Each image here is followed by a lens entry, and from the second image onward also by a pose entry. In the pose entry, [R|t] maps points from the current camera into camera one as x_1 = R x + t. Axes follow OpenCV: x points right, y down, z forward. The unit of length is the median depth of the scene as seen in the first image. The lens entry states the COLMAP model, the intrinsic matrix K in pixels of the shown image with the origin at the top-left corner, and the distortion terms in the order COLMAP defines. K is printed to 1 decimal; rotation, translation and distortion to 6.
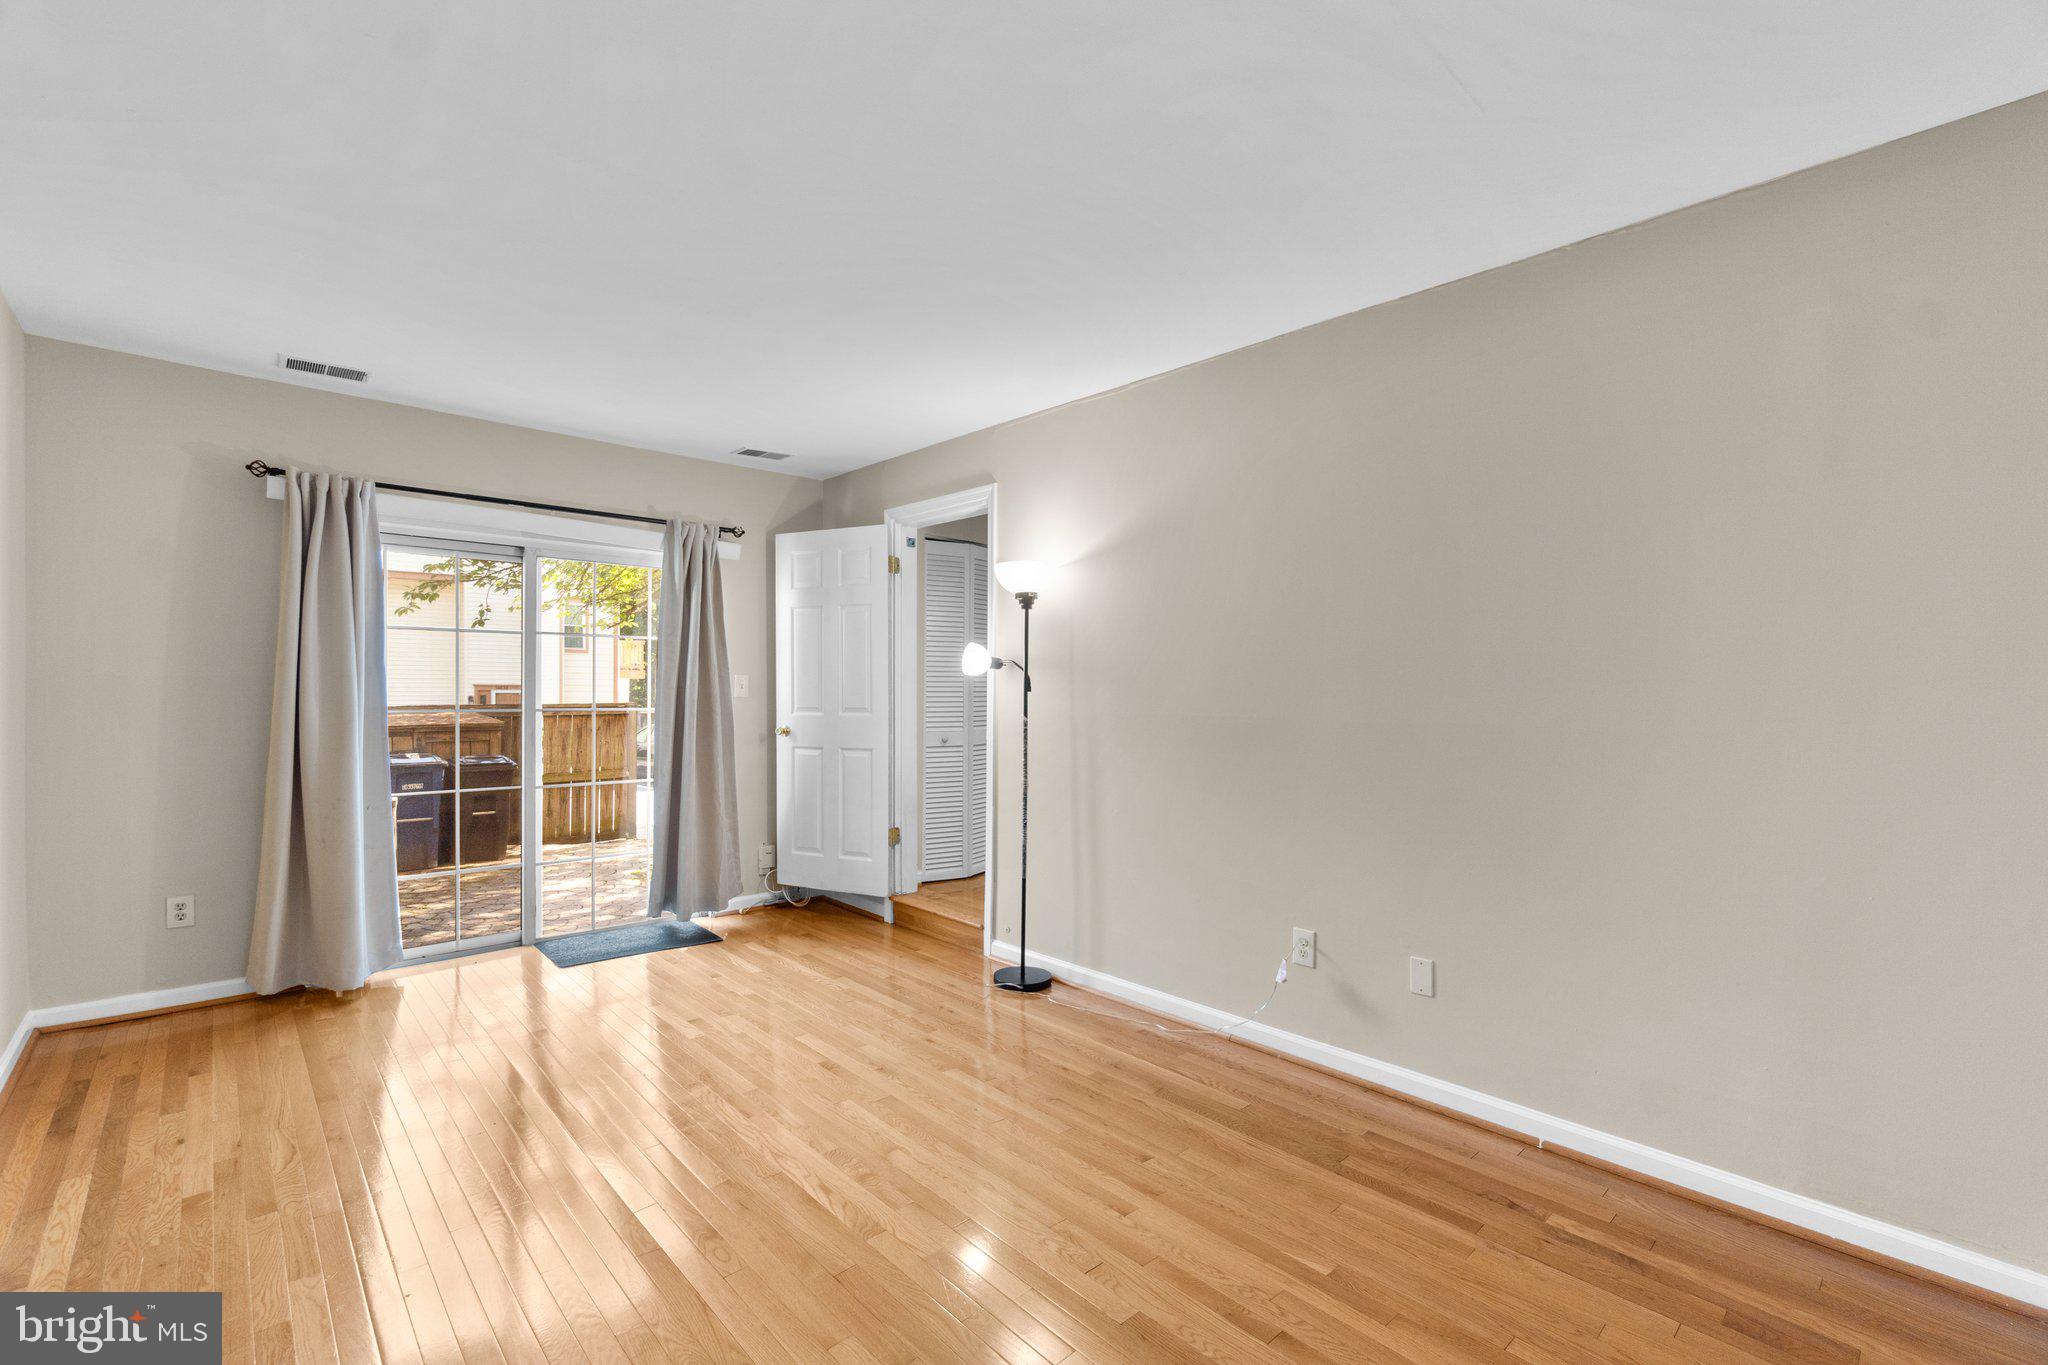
lens RADIAL K [[893.9, 0, 1015.8], [0, 893.9, 690.4], [0, 0, 1]] dist [-0.004693, 0.003429]
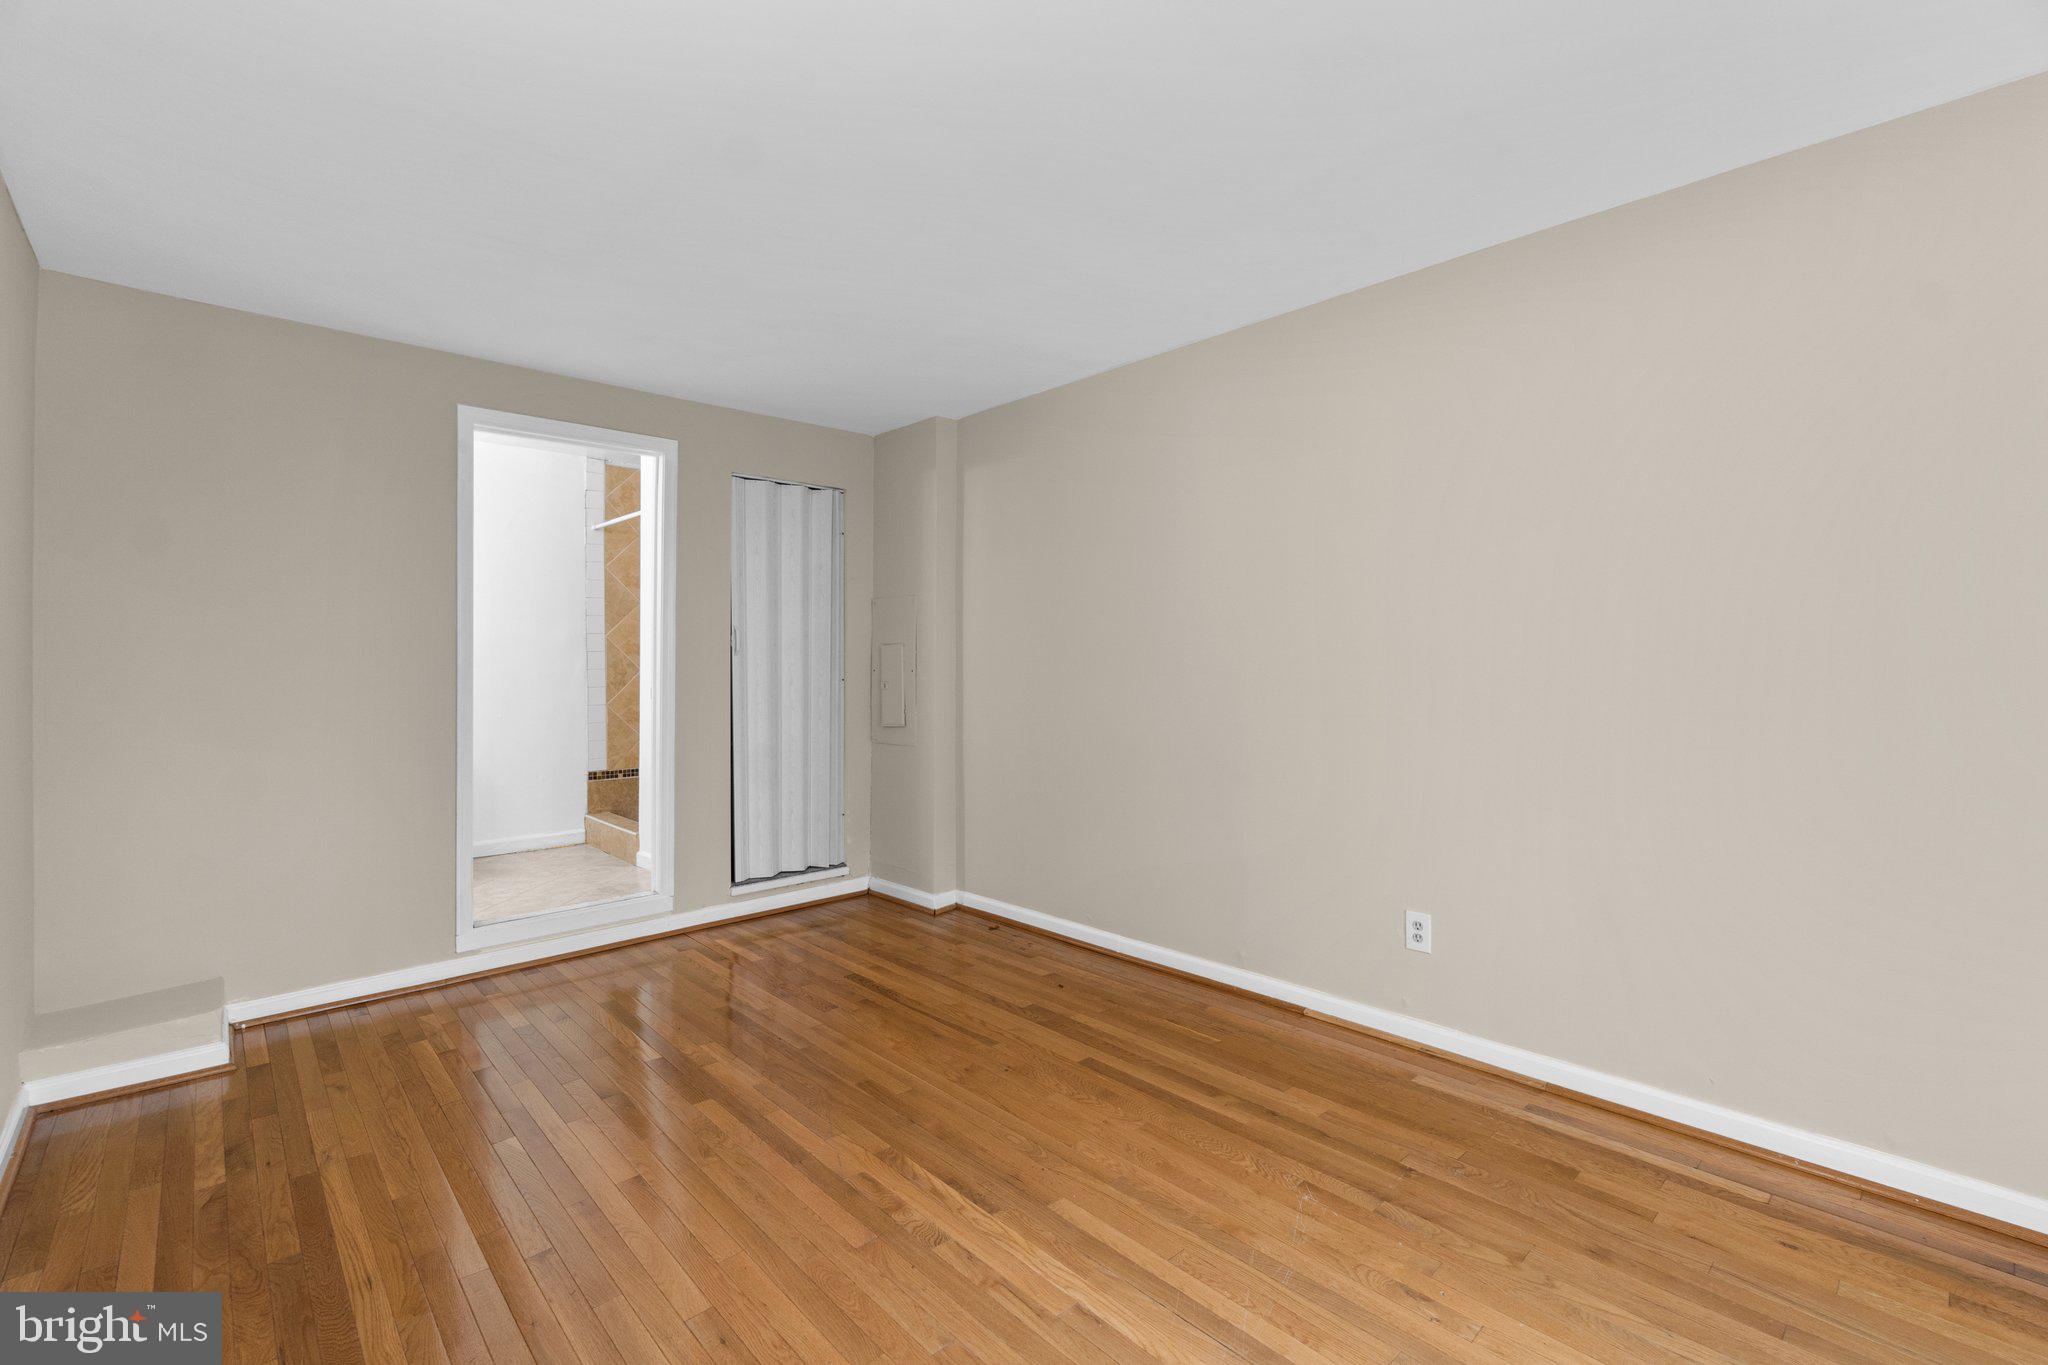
lens RADIAL K [[893.9, 0, 1021.4], [0, 893.9, 669.2], [0, 0, 1]] dist [-0.004693, 0.003429]
pose [[-0.999939, 0.000283, -0.011059, -0.244606], [0.000147, 0.999924, 0.012350, -0.002350], [0.011062, 0.012348, -0.999863, 1.622574]]
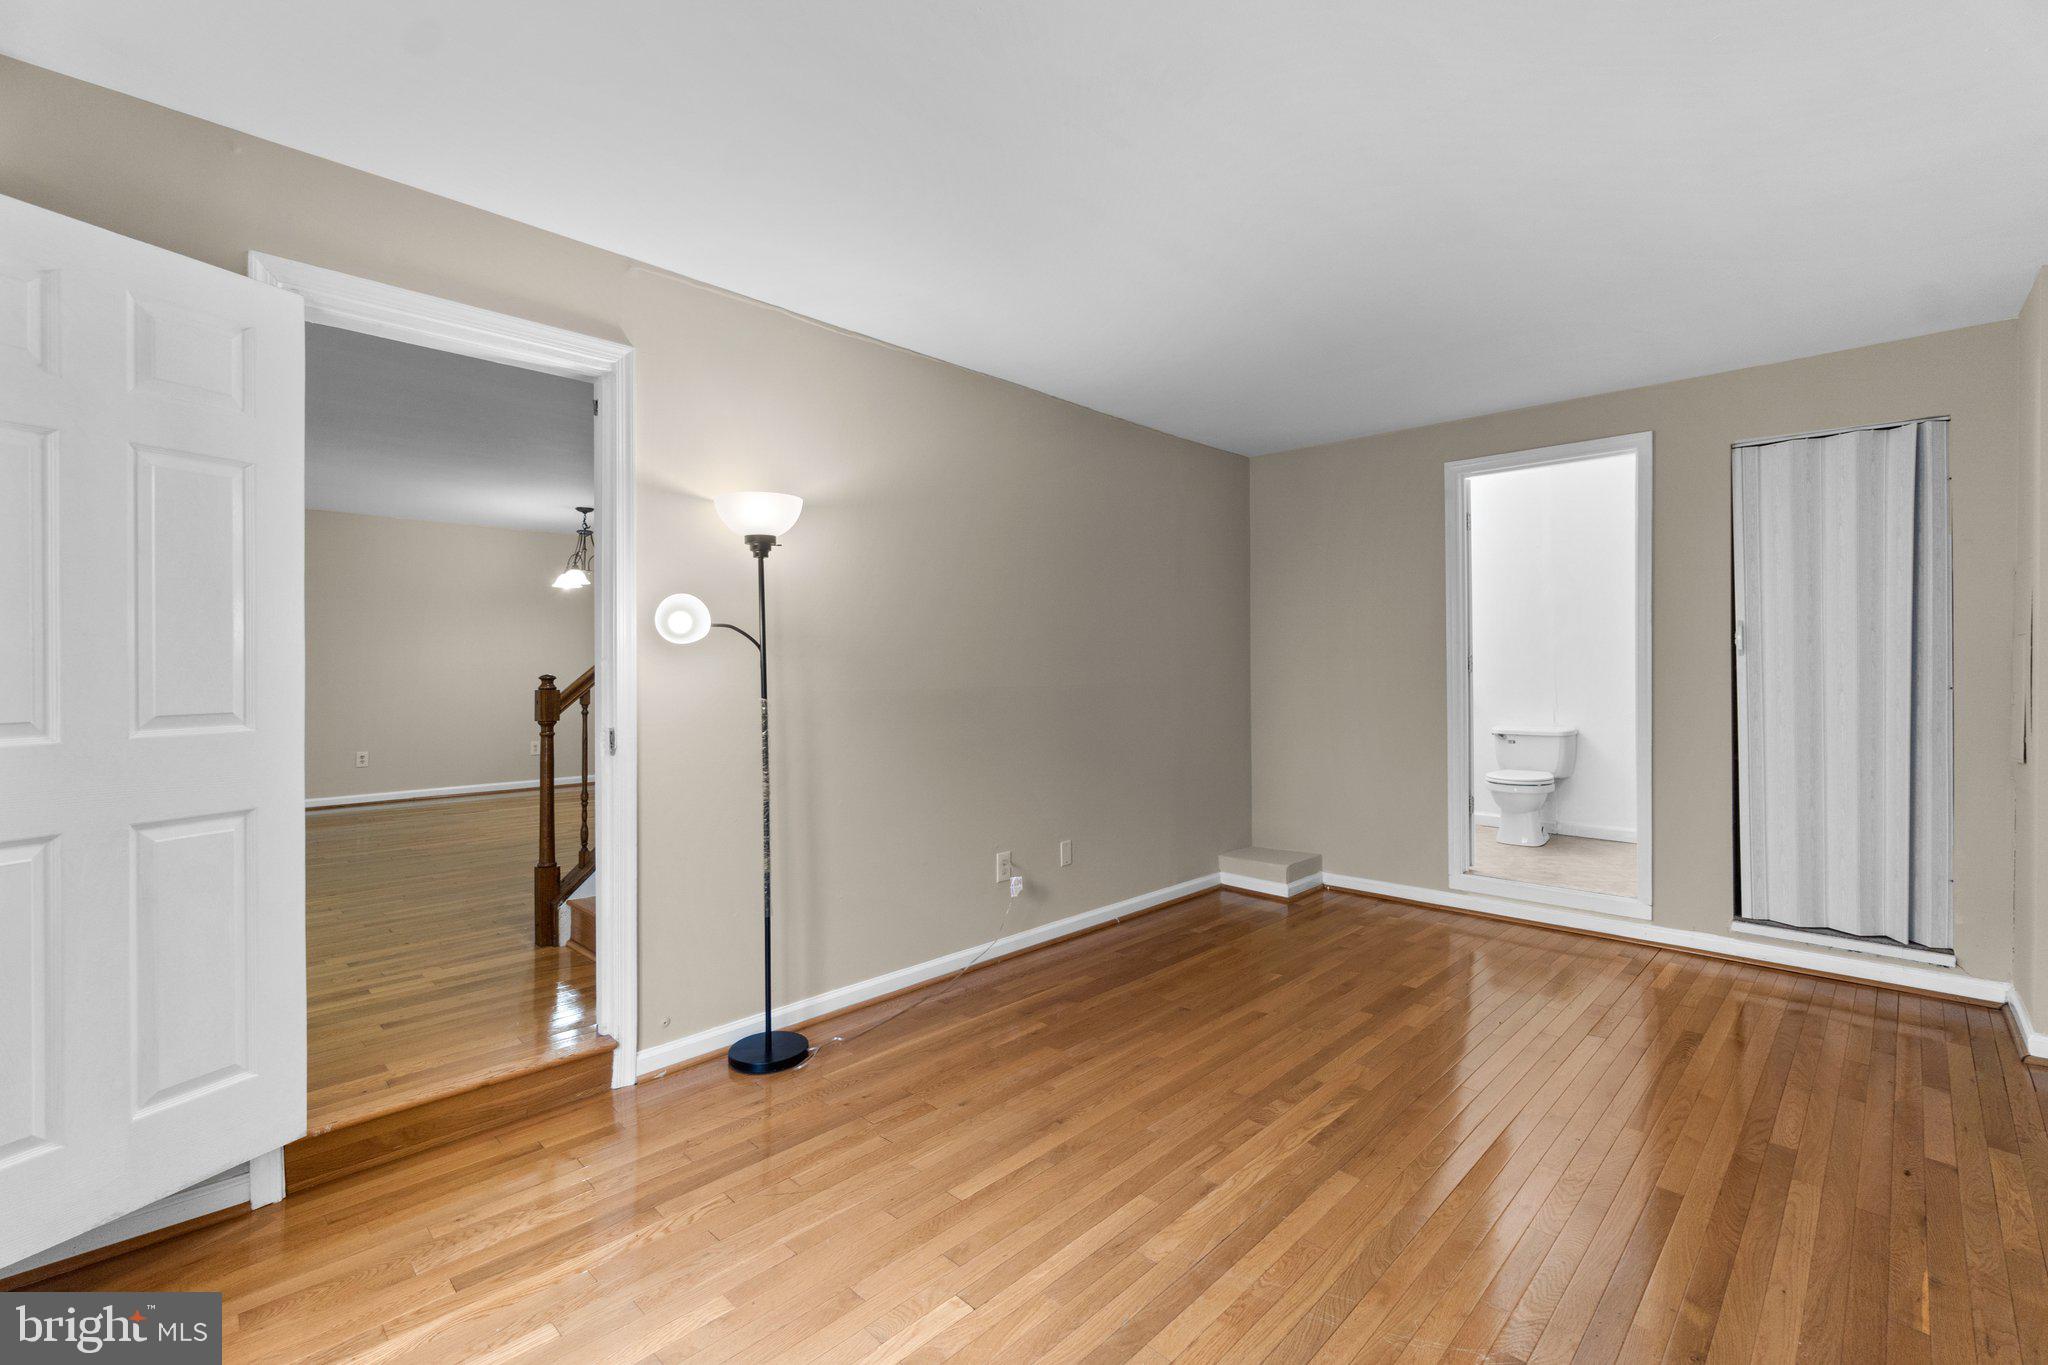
lens RADIAL K [[893.9, 0, 1026.6], [0, 893.9, 666.5], [0, 0, 1]] dist [-0.004693, 0.003429]
pose [[-0.055712, -0.004152, 0.998438, -1.083407], [0.006547, 0.999968, 0.004524, -0.002210], [-0.998425, 0.006789, -0.055683, 1.190891]]
